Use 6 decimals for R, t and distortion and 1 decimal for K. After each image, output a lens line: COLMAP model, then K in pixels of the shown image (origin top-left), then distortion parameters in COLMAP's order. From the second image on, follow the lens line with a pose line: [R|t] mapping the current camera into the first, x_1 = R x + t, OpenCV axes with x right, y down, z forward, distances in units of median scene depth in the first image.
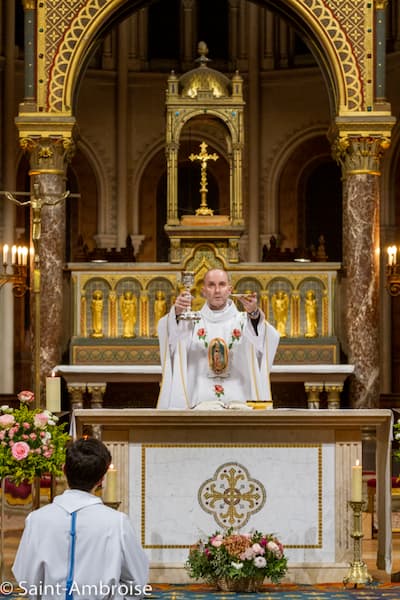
lens RADIAL K [[1958.0, 0, 200.1], [0, 1958.0, 300.2], [0, 0, 1]] dist [0.029379, 0.989249]
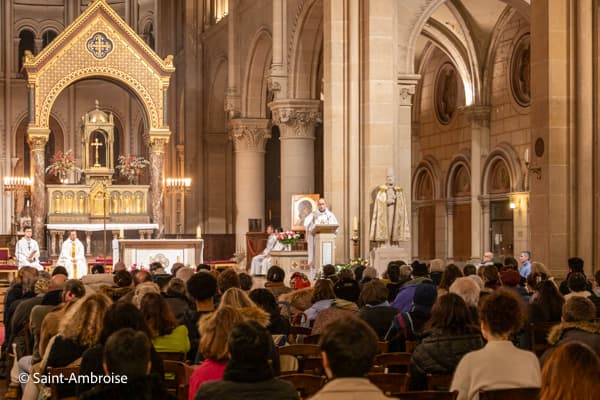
lens RADIAL K [[1135.7, 0, 232.9], [0, 1135.7, 236.0], [0, 0, 1]] dist [0.028159, -0.056273]
pose [[0.977017, -0.003455, 0.213135, -0.148920], [-0.007357, 0.998726, 0.049913, -0.028427], [-0.213036, -0.050334, 0.975747, -0.542692]]
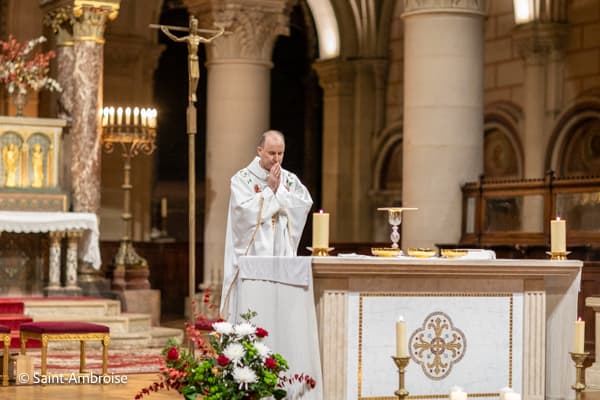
lens RADIAL K [[1561.9, 0, 272.3], [0, 1561.9, 200.3], [0, 0, 1]] dist [0.081189, 0.310143]
pose [[0.906419, 0.026245, 0.421563, -0.193716], [-0.035928, 0.999241, 0.015041, 0.008404], [-0.420849, -0.028779, 0.906674, 0.154293]]
